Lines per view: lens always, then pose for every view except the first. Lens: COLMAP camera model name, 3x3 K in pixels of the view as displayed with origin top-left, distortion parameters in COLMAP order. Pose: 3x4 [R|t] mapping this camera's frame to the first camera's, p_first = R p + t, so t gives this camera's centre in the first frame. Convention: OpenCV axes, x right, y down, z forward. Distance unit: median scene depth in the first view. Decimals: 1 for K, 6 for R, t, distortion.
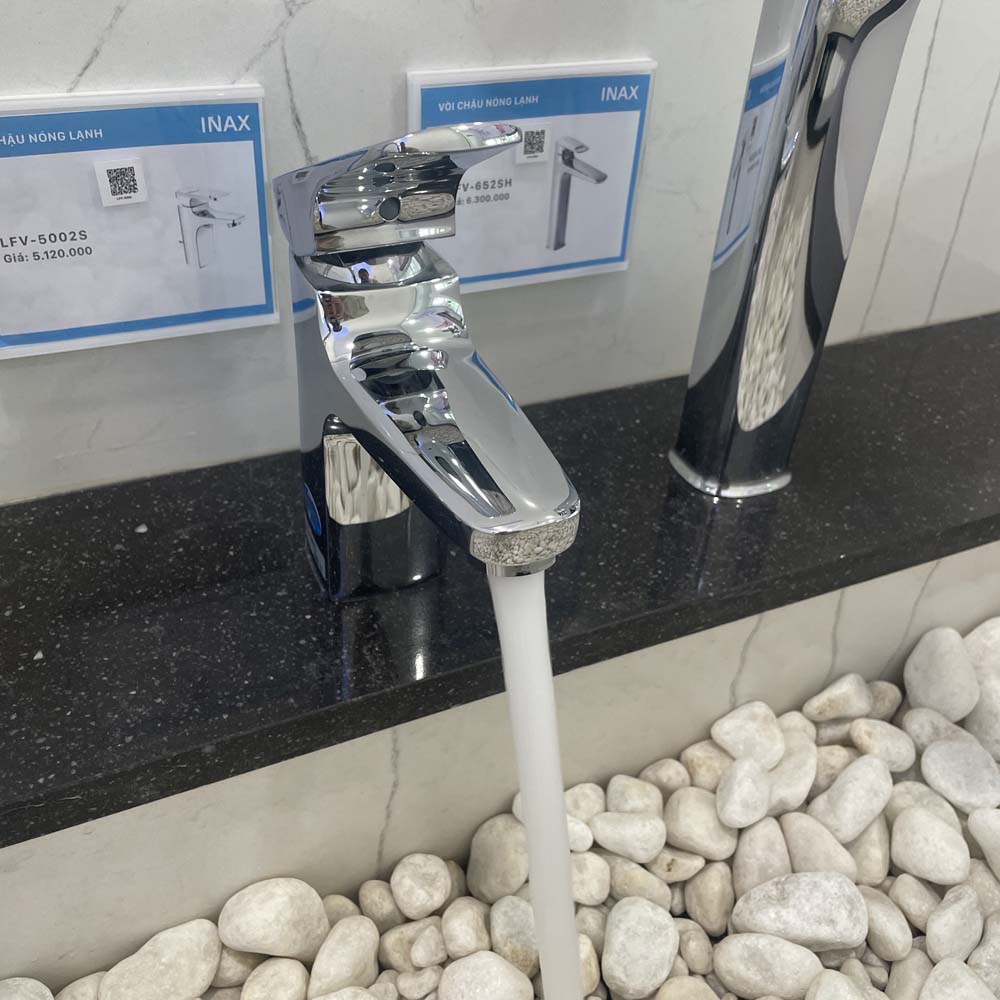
lens RADIAL K [[1030.3, 0, 513.6], [0, 1030.3, 501.5], [0, 0, 1]] dist [0.080873, -0.148324]
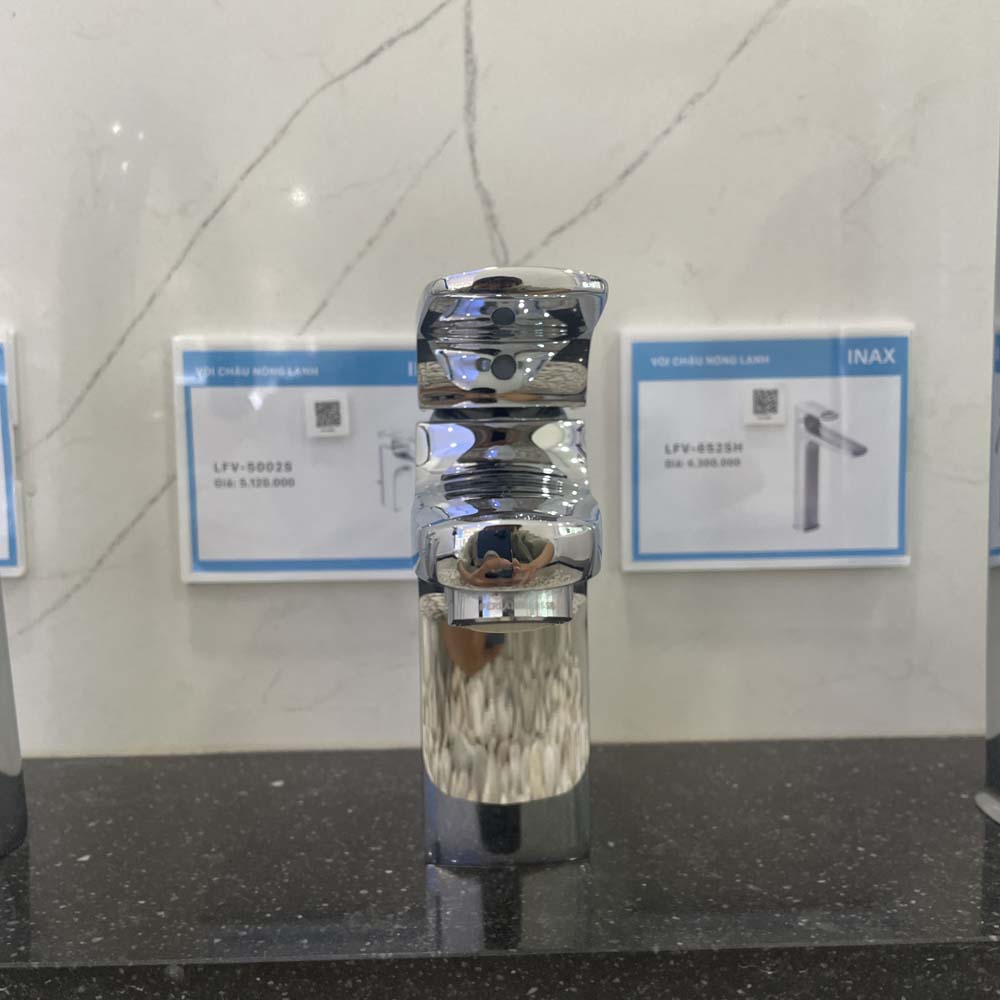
lens RADIAL K [[1030.3, 0, 513.6], [0, 1030.3, 501.5], [0, 0, 1]] dist [0.080873, -0.148324]
pose [[0.907673, -0.051550, -0.416499, 0.206861], [-0.179431, 0.849480, -0.496174, 0.231583], [0.379385, 0.525097, 0.761801, 0.295505]]
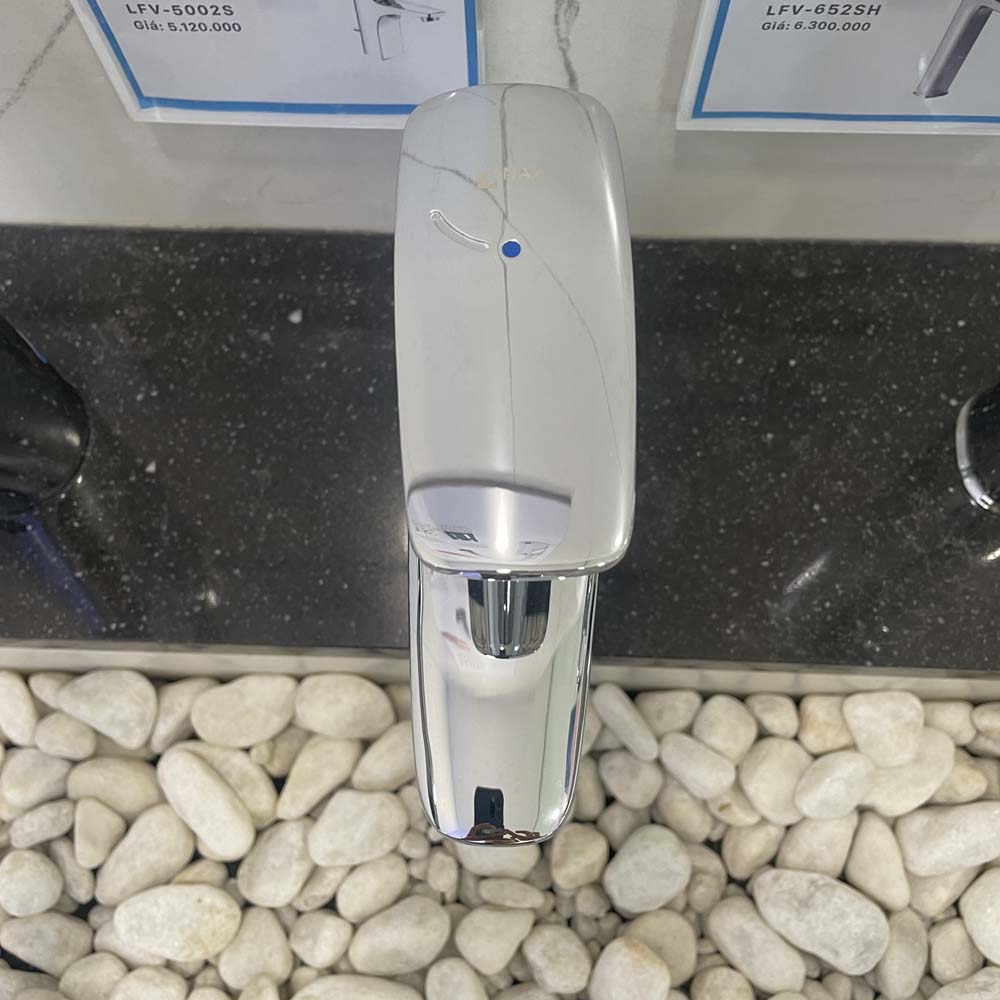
lens RADIAL K [[1040.6, 0, 500.0], [0, 1040.6, 500.0], [0, 0, 1]] dist [0.099300, -0.200515]
pose [[0.881363, 0.419809, -0.216700, 0.061808], [-0.216474, 0.766557, 0.604590, -0.453572], [0.419926, -0.485954, 0.766493, 0.316280]]
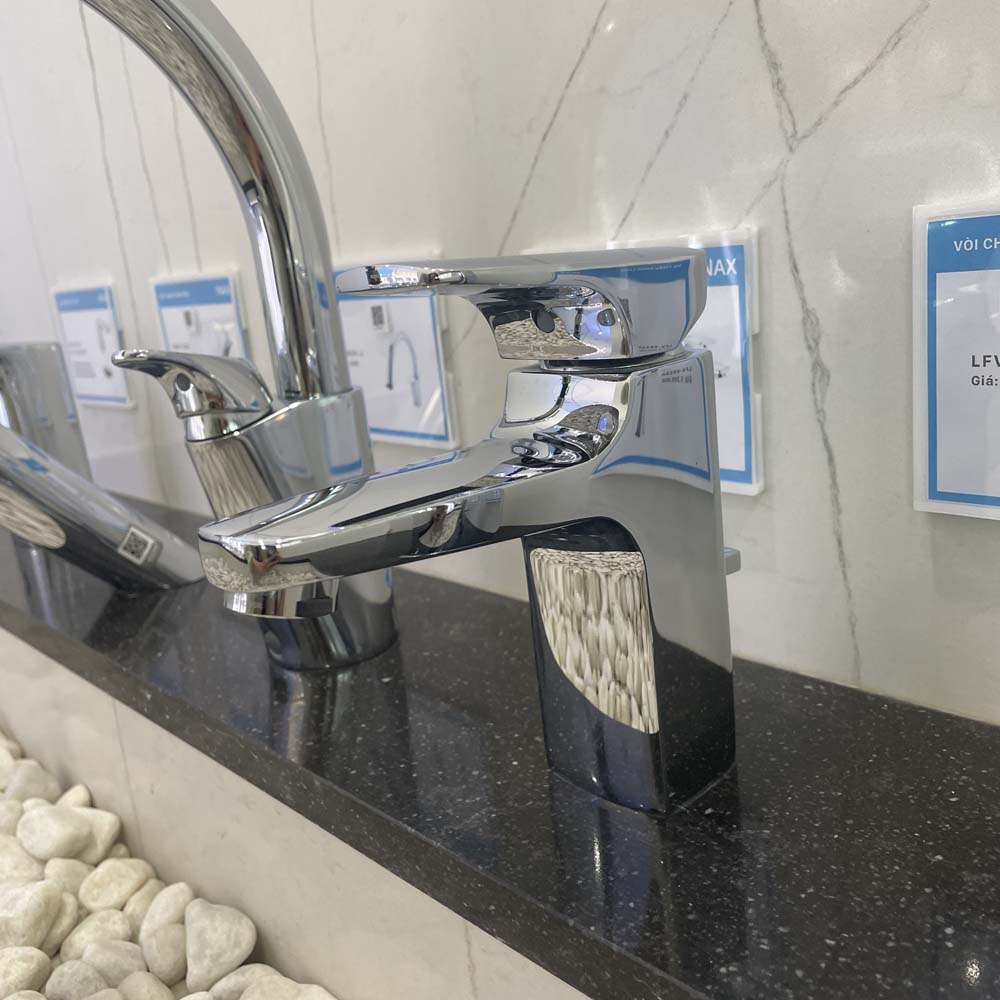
lens RADIAL K [[1030.3, 0, 513.6], [0, 1030.3, 501.5], [0, 0, 1]] dist [0.080873, -0.148324]
pose [[0.288097, 0.129487, -0.948806, 0.566354], [-0.465671, 0.884717, -0.020657, -0.060984], [0.836750, 0.447782, 0.315183, 0.598283]]
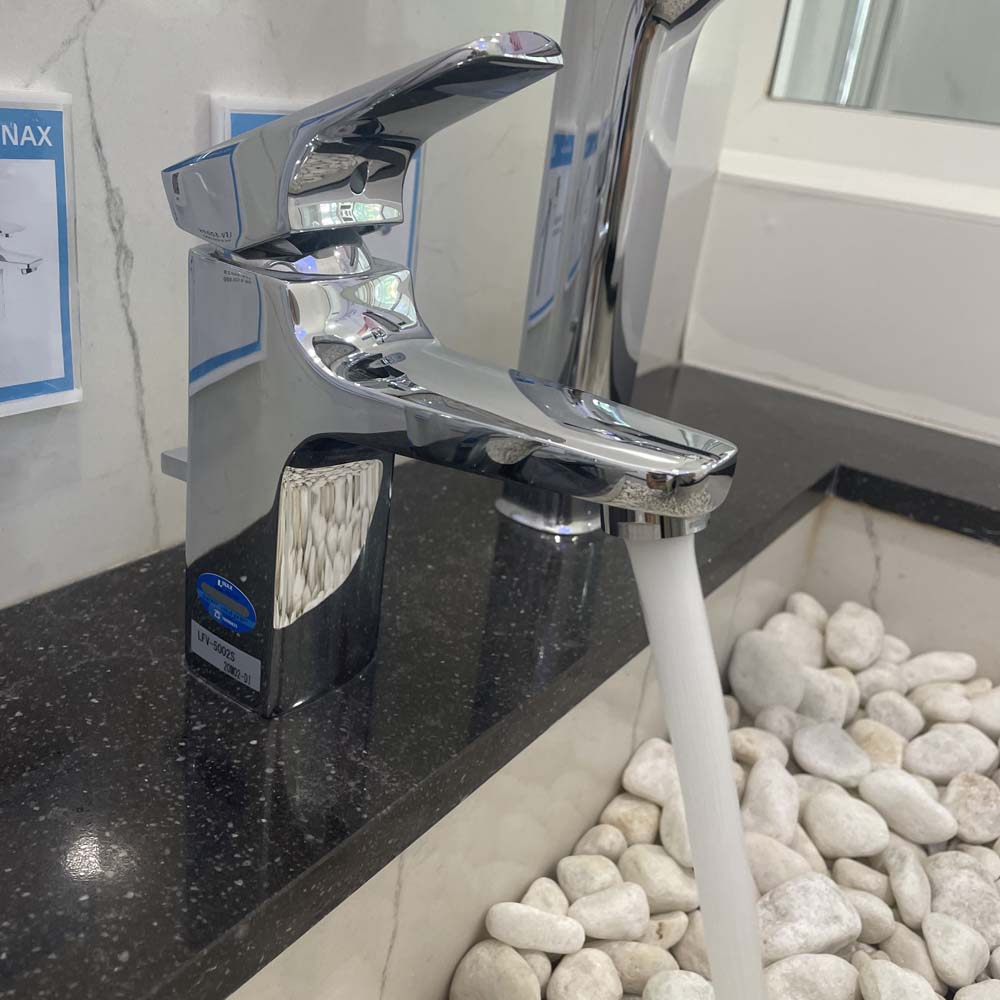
lens RADIAL K [[1021.2, 0, 500.0], [0, 1021.2, 500.0], [0, 0, 1]] dist [0.058788, -0.099143]
pose [[0.867322, -0.160964, 0.471002, -0.349508], [0.244706, 0.961907, -0.121880, 0.073310], [-0.433441, 0.220966, 0.873672, 0.221612]]
